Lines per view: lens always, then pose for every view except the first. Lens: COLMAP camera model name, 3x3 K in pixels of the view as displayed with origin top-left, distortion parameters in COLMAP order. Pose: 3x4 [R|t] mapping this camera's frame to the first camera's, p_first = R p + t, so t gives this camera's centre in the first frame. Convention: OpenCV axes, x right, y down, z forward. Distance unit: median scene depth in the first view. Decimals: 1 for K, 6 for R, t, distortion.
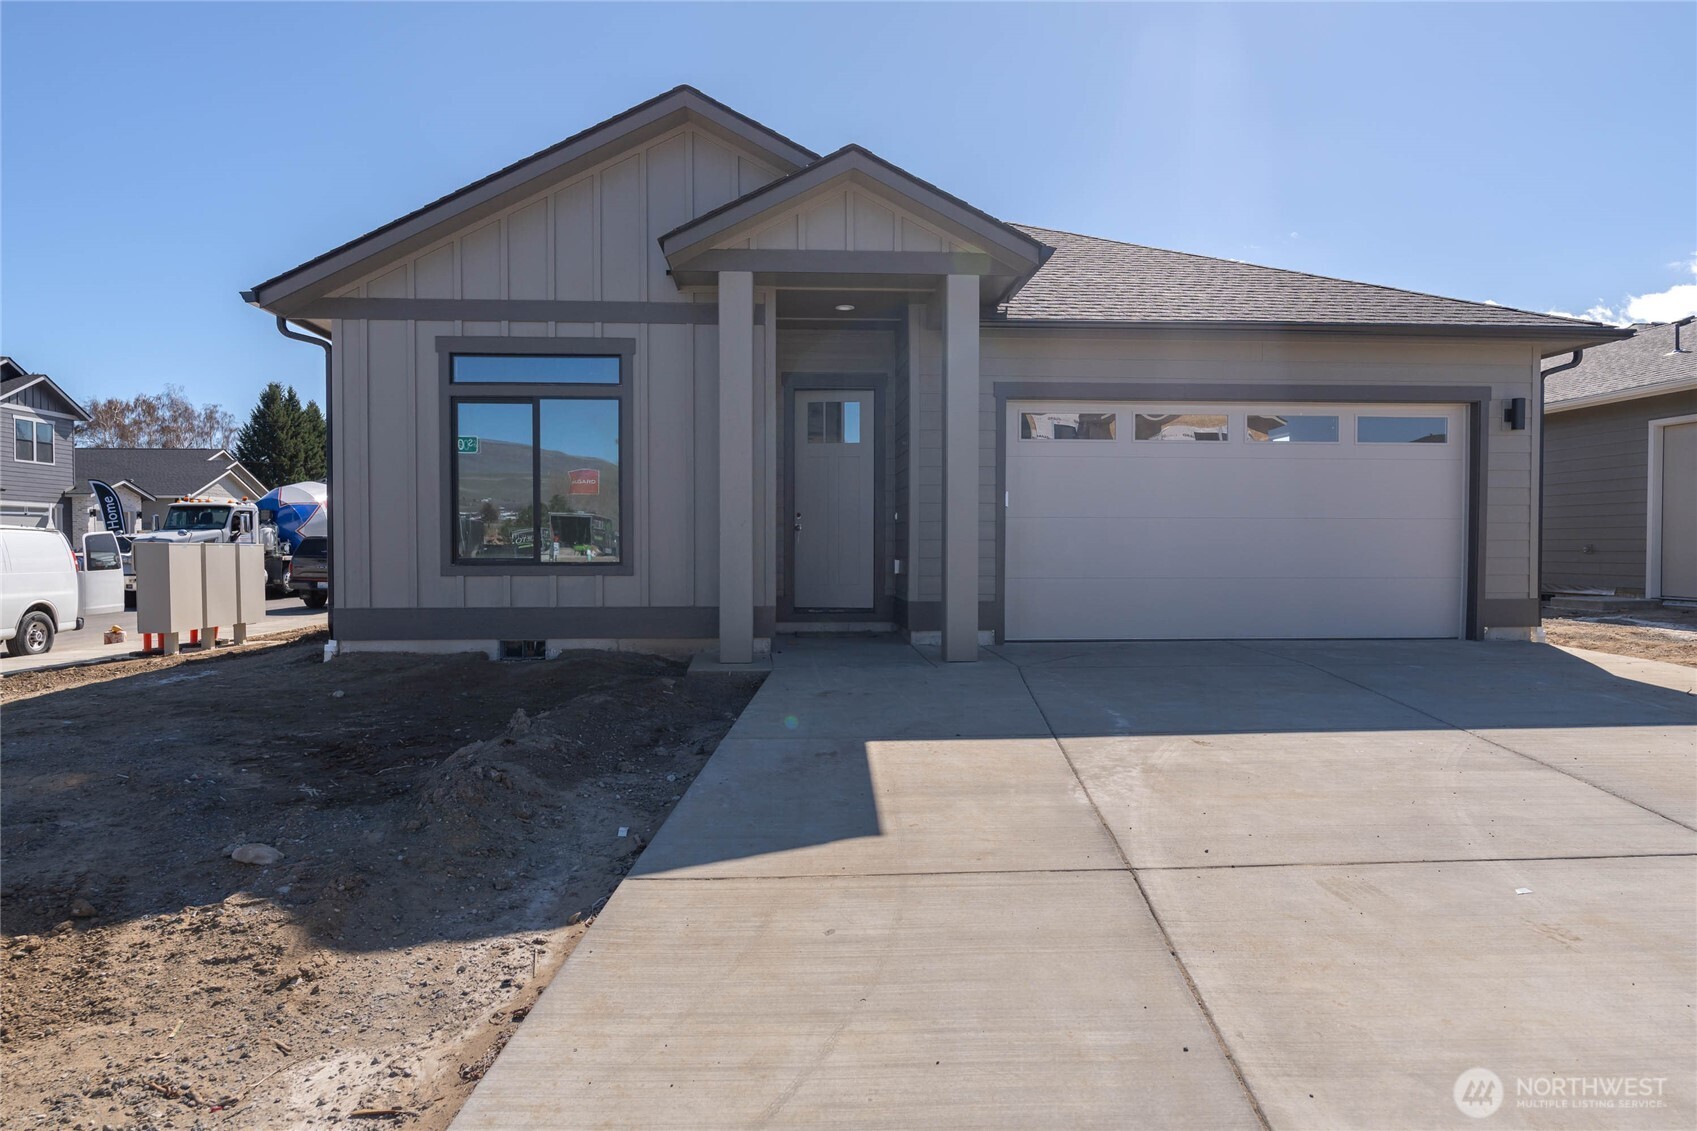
lens RADIAL K [[996.7, 0, 848.5], [0, 996.7, 565.5], [0, 0, 1]] dist [-0.003045, 0.002076]
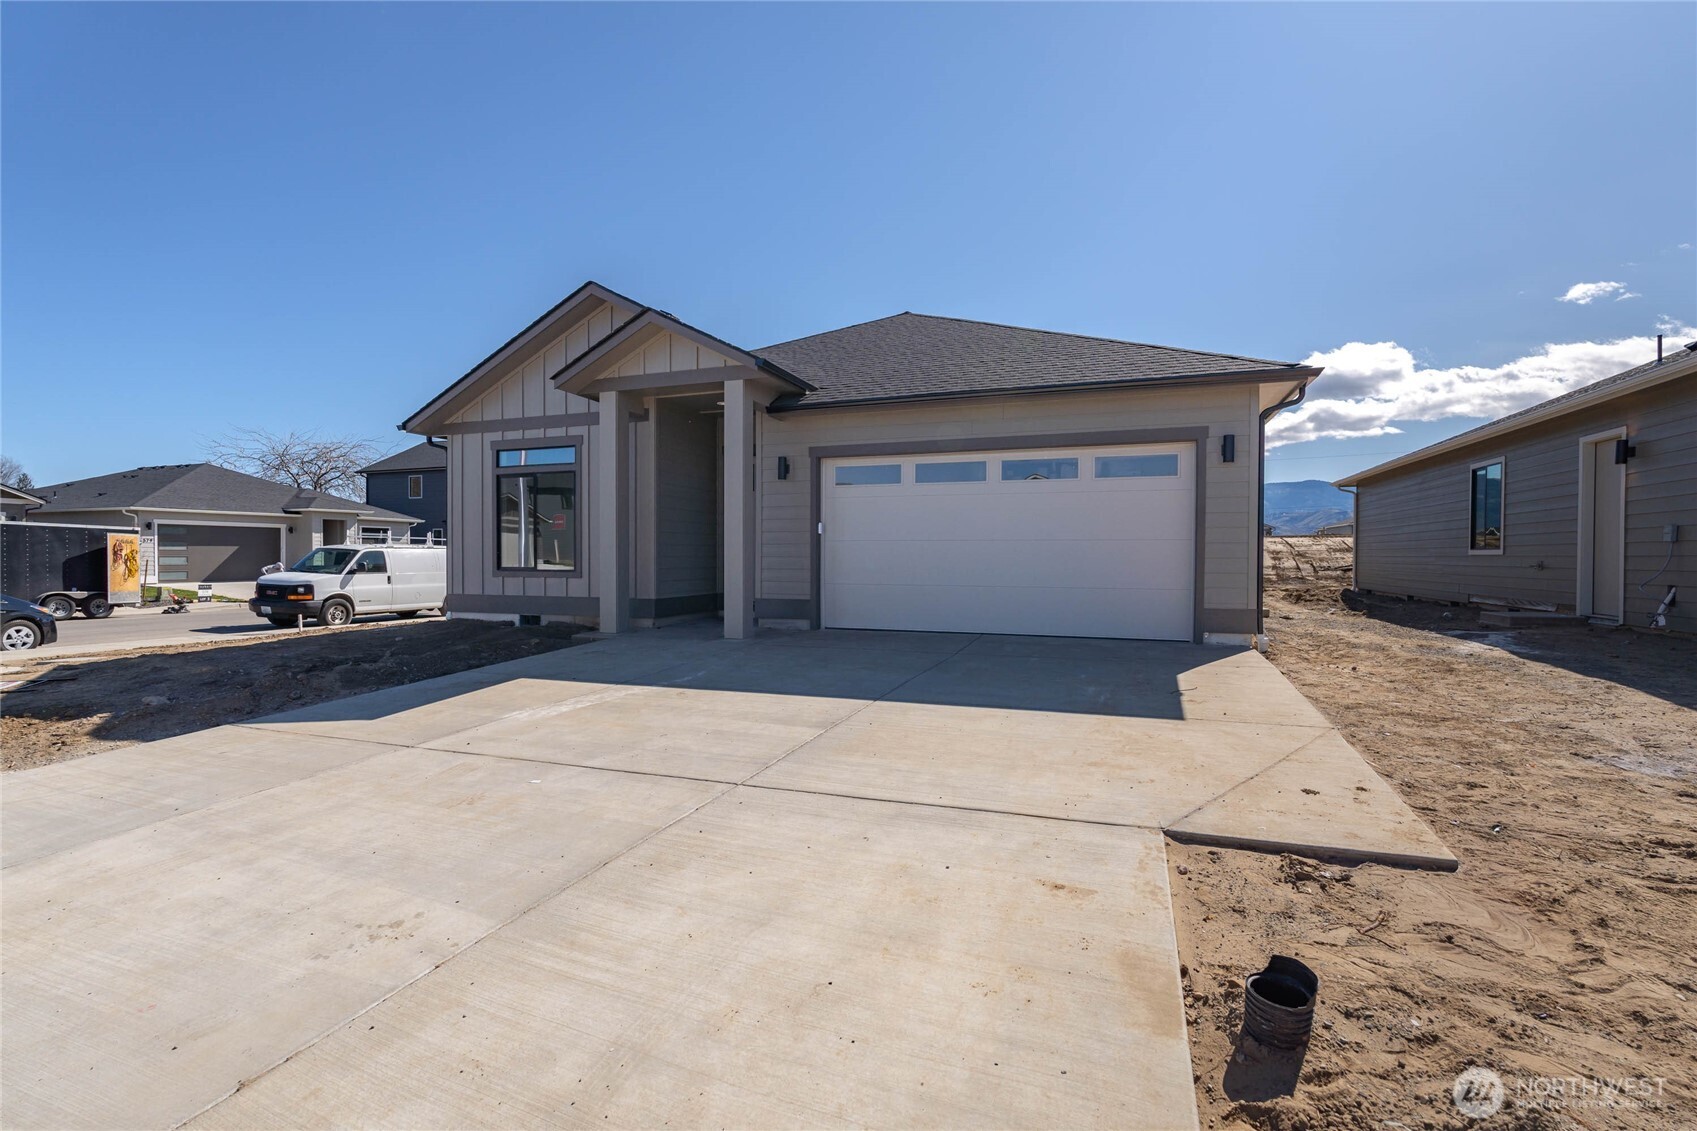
lens RADIAL K [[735.8, 0, 848.5], [0, 735.8, 565.5], [0, 0, 1]] dist [-0.004288, 0.000255]
pose [[0.919242, 0.006041, -0.393646, 0.681659], [-0.011379, 0.999872, -0.011229, -0.002065], [0.393528, 0.014802, 0.919193, 0.053710]]
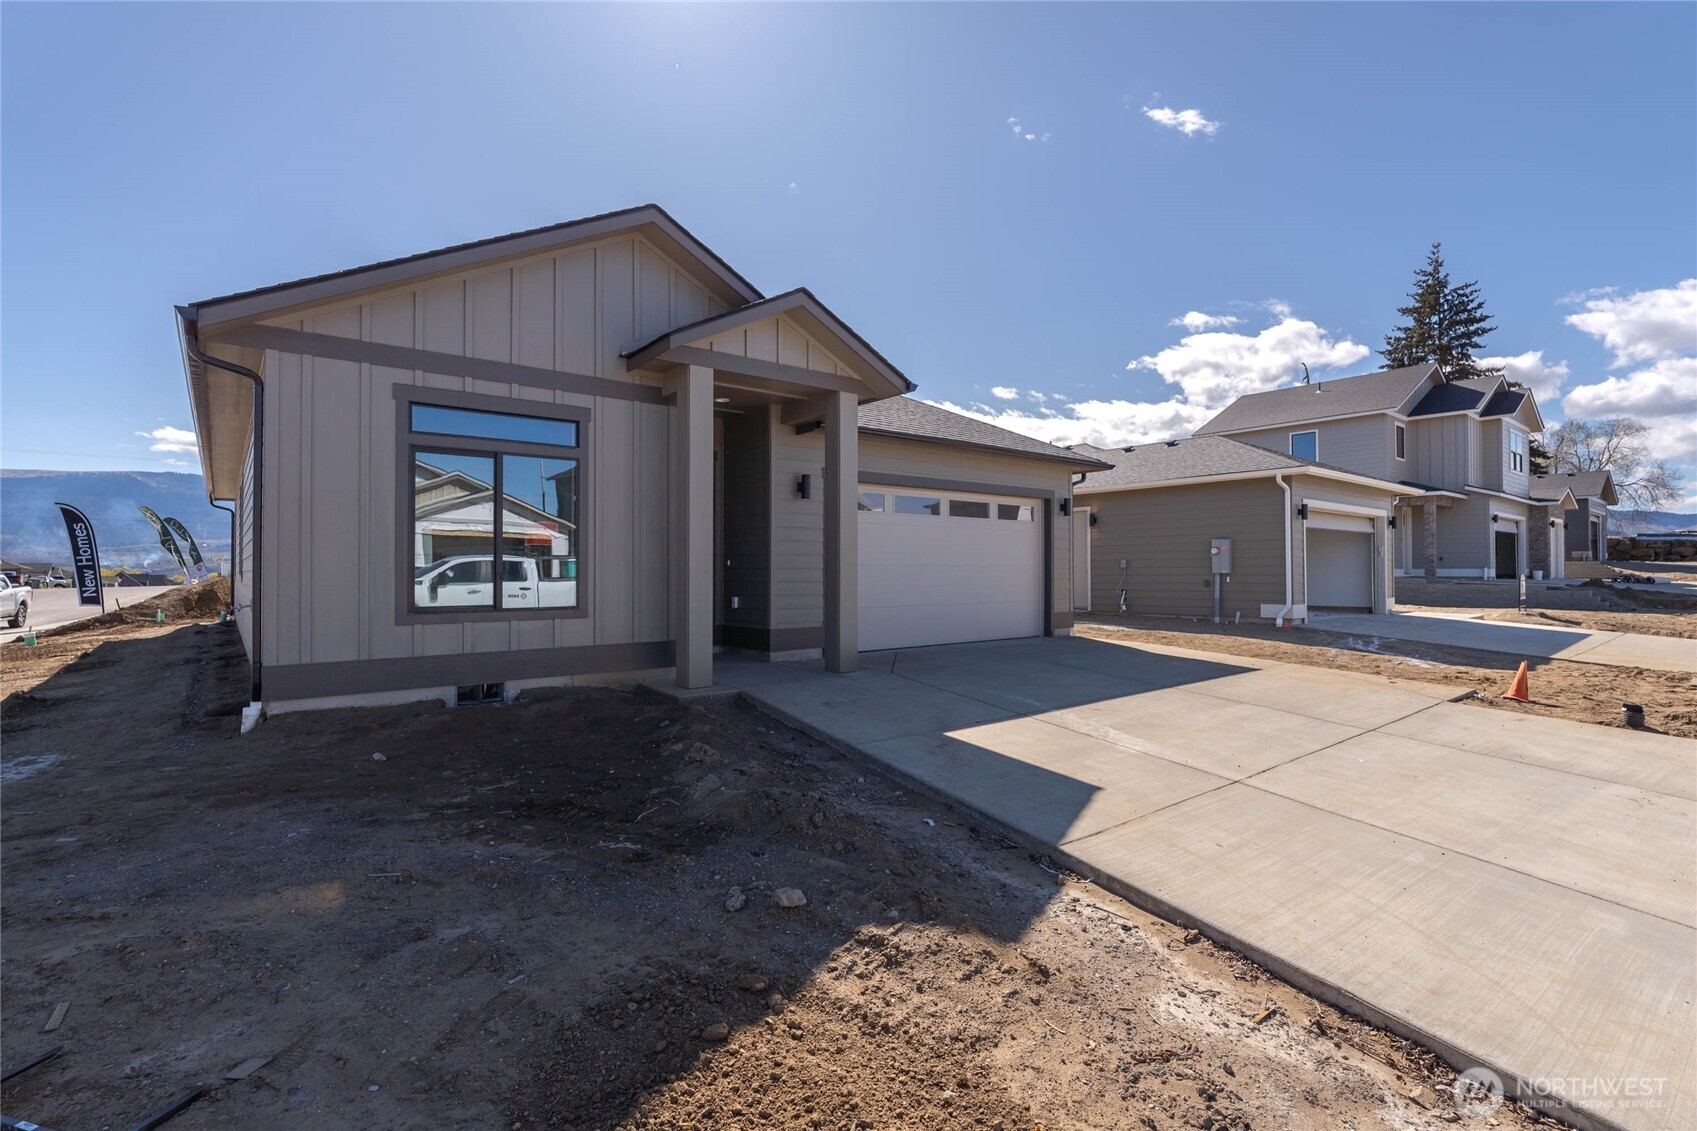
lens RADIAL K [[764.1, 0, 848.5], [0, 764.1, 565.5], [0, 0, 1]] dist [-0.003381, -0.000115]
pose [[0.821107, 0.001986, 0.570771, -0.473933], [0.015065, 0.999570, -0.025151, -0.023216], [-0.570576, 0.029250, 0.820724, 0.126024]]
